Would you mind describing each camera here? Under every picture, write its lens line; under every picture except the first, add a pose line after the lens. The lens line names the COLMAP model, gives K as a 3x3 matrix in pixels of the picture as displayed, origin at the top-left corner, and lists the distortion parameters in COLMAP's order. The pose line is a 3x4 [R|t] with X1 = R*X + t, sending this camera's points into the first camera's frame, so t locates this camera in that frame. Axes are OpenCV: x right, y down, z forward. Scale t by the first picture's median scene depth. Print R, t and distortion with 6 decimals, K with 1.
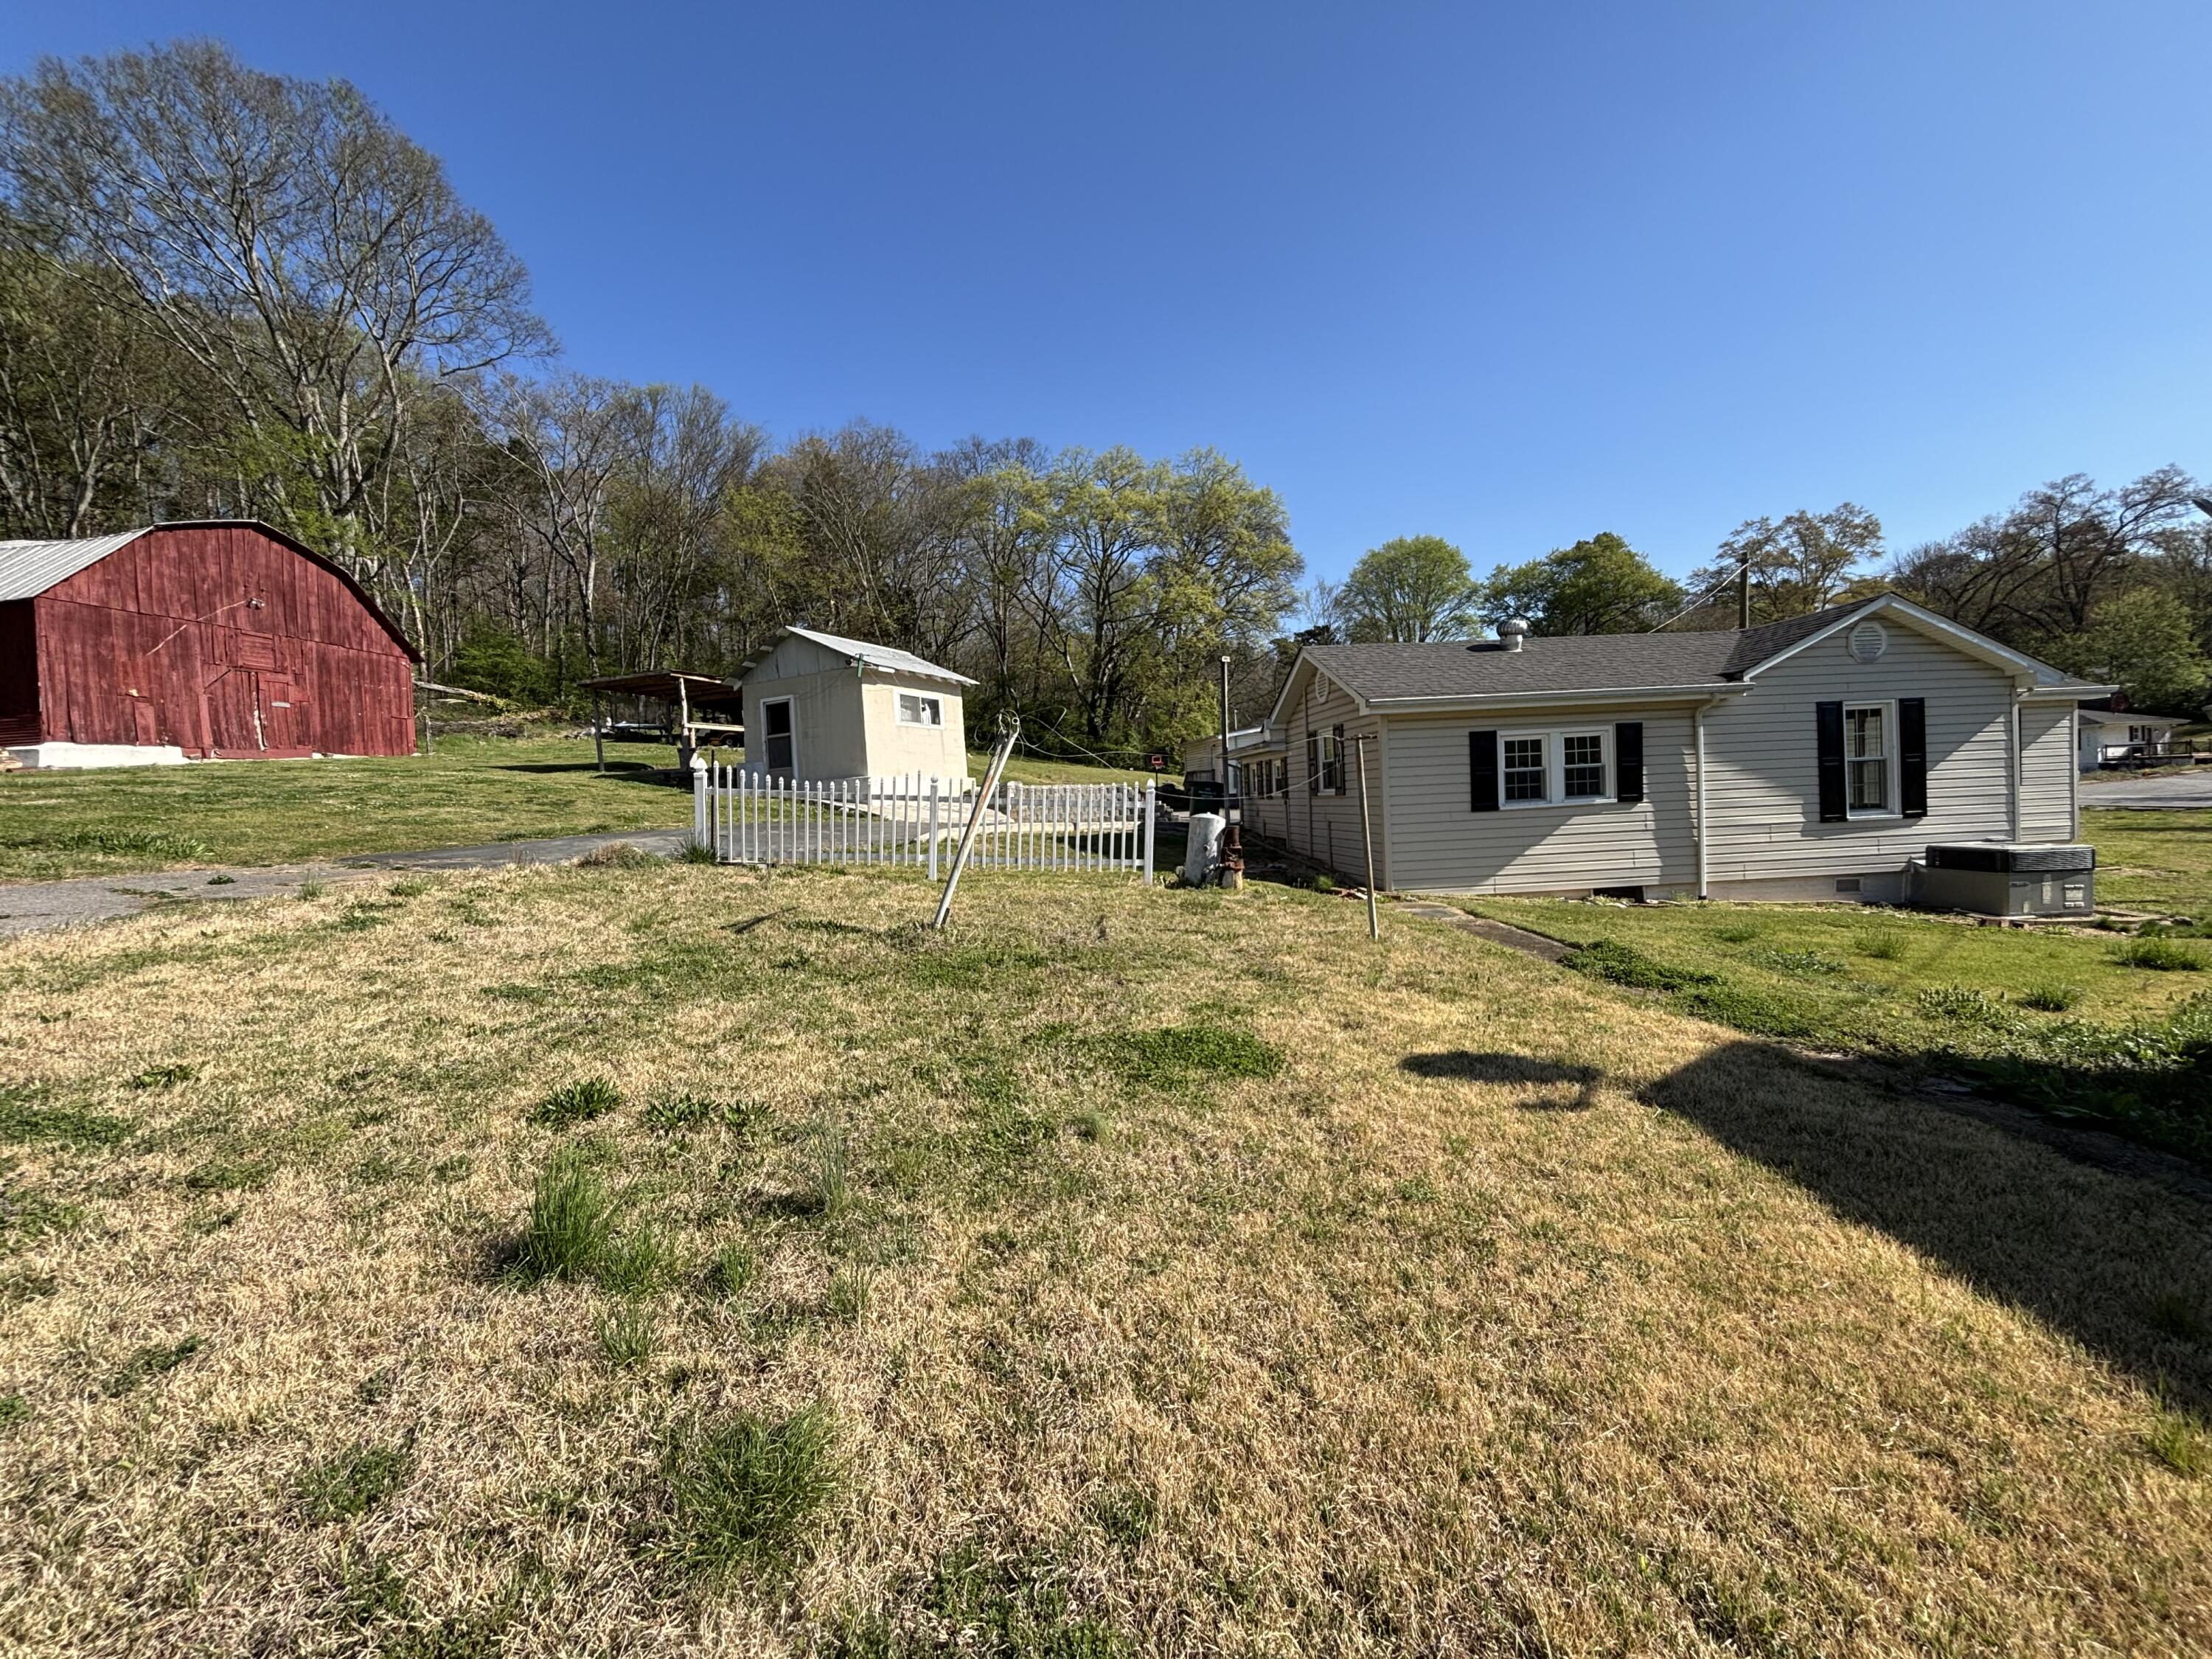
lens RADIAL K [[906.4, 0, 1098.5], [0, 906.4, 823.3], [0, 0, 1]] dist [0.001085, 0.000569]
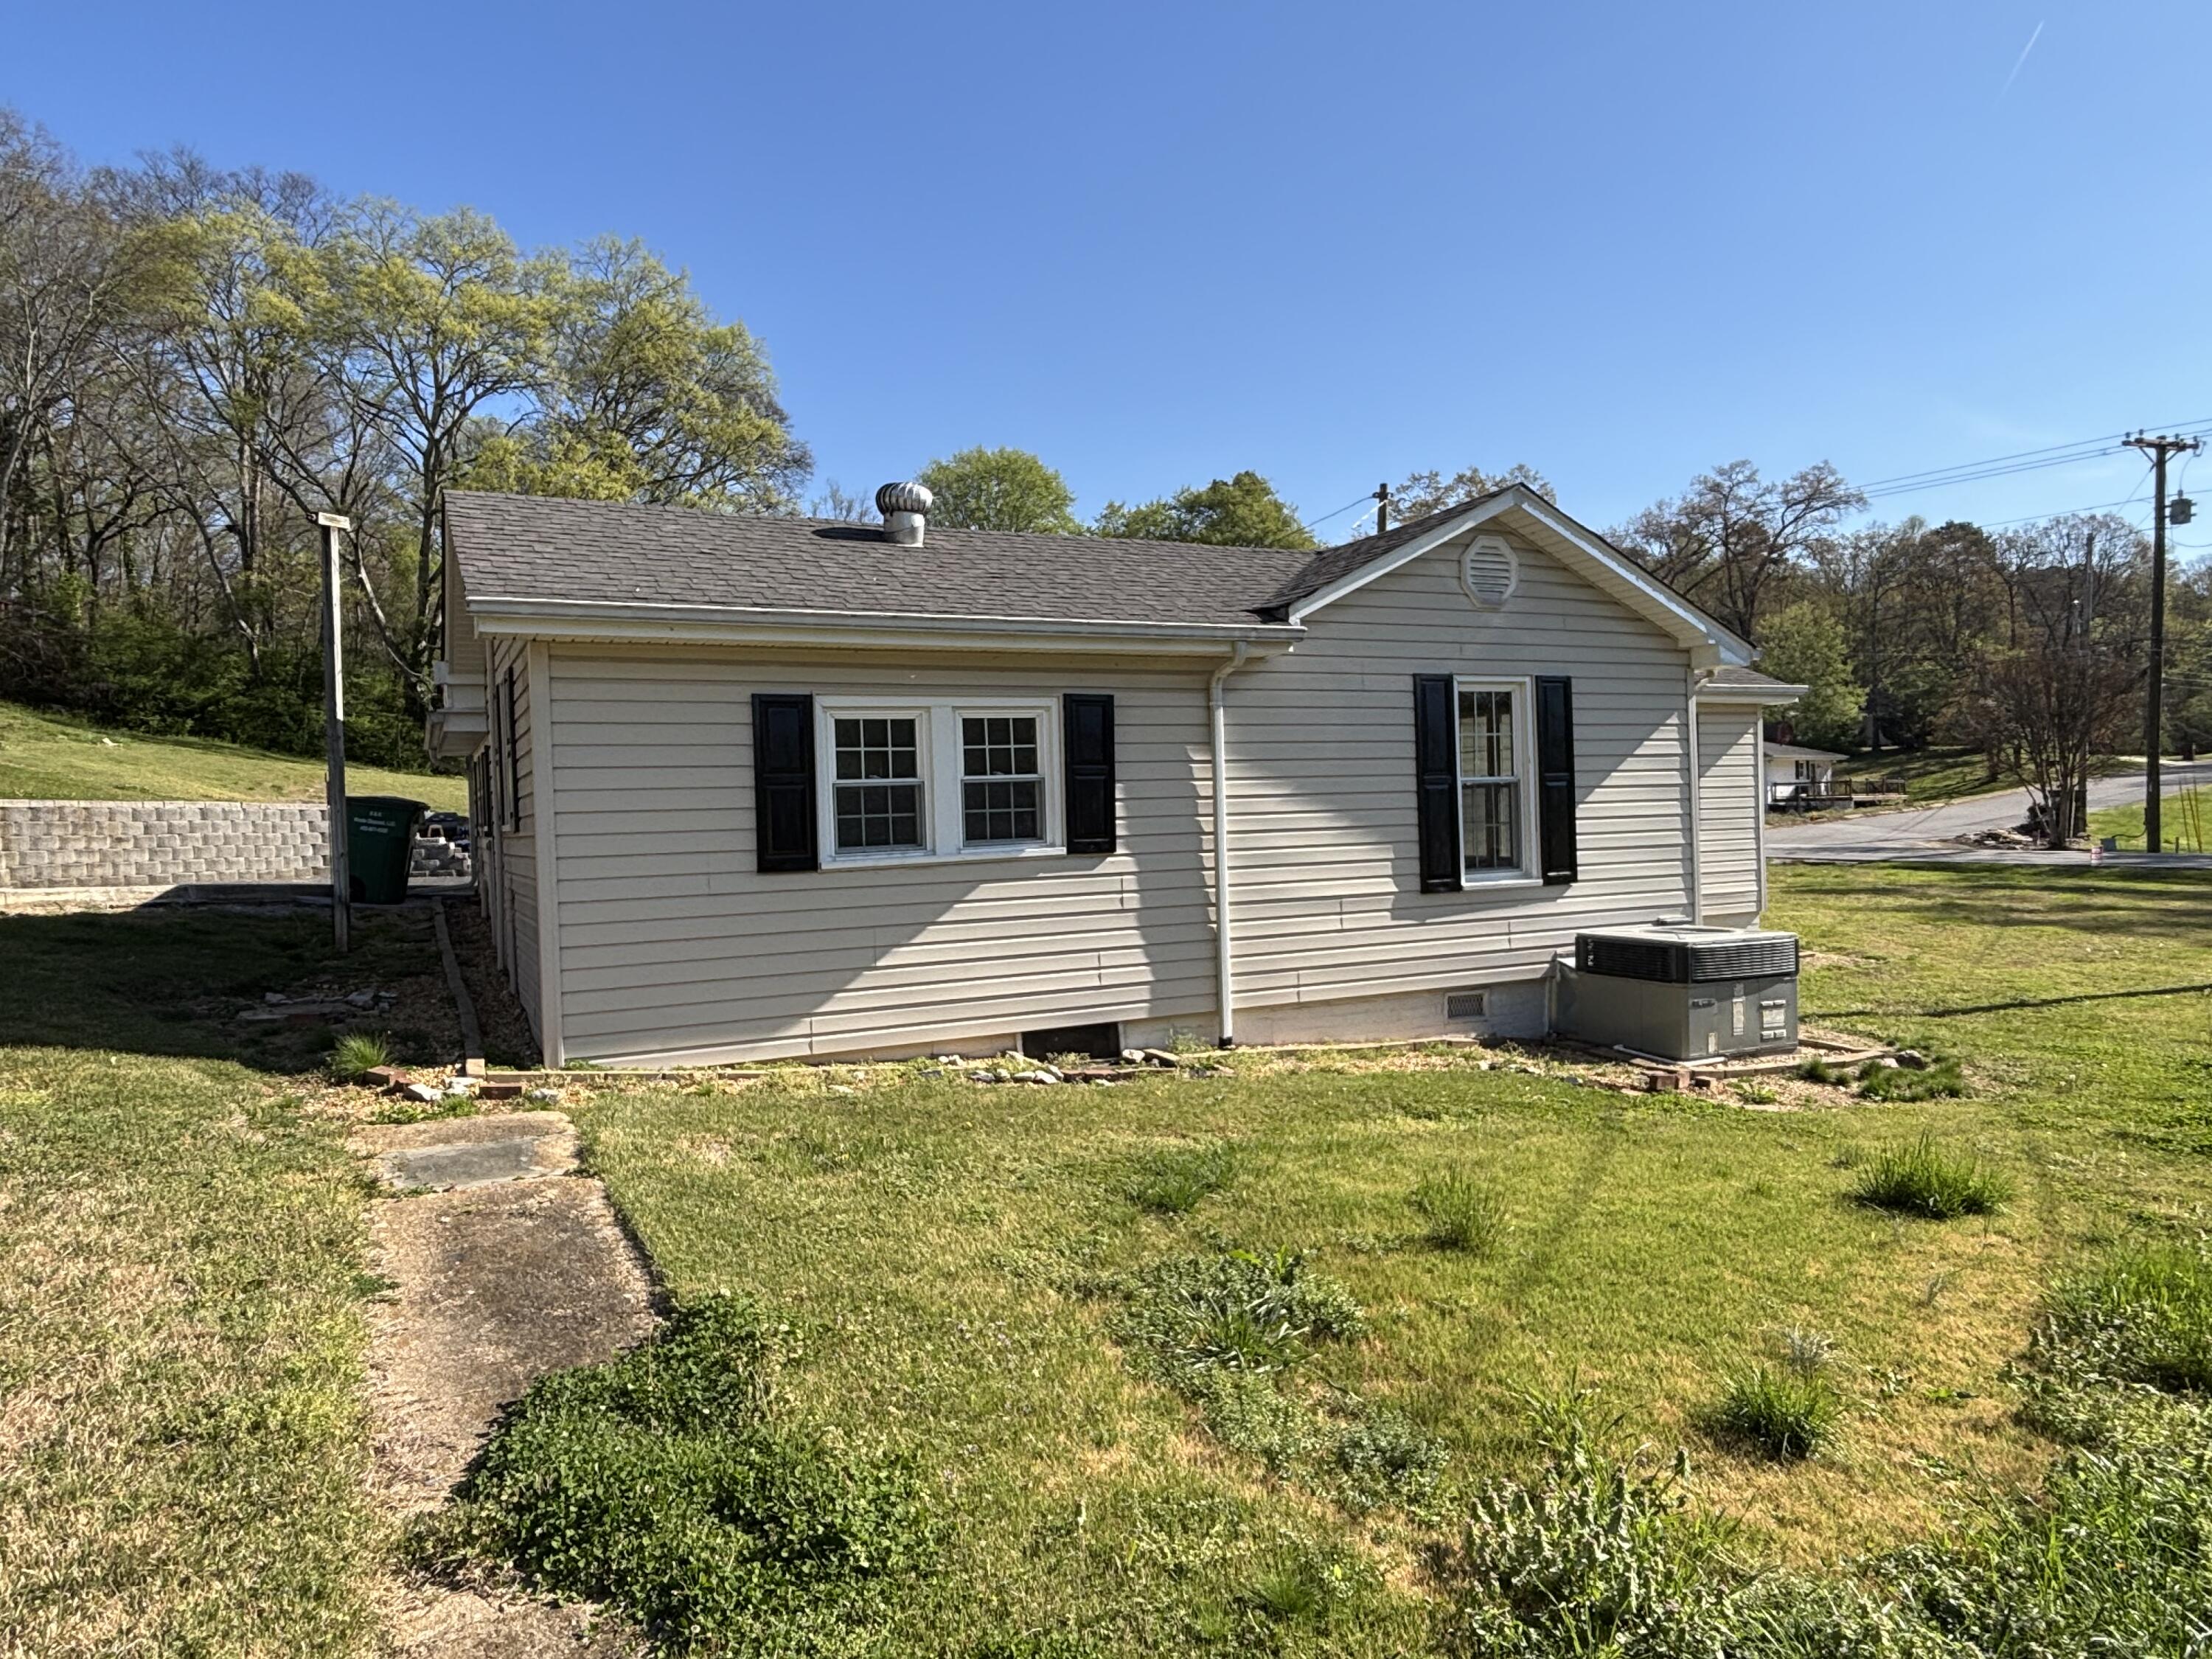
lens RADIAL K [[1372.6, 0, 1072.9], [0, 1372.6, 825.8], [0, 0, 1]] dist [0.019415, -0.009096]
pose [[0.932687, 0.014484, 0.360396, 0.229941], [-0.002409, 0.999421, -0.033931, -0.010041], [-0.360679, 0.030779, 0.932182, 0.230097]]
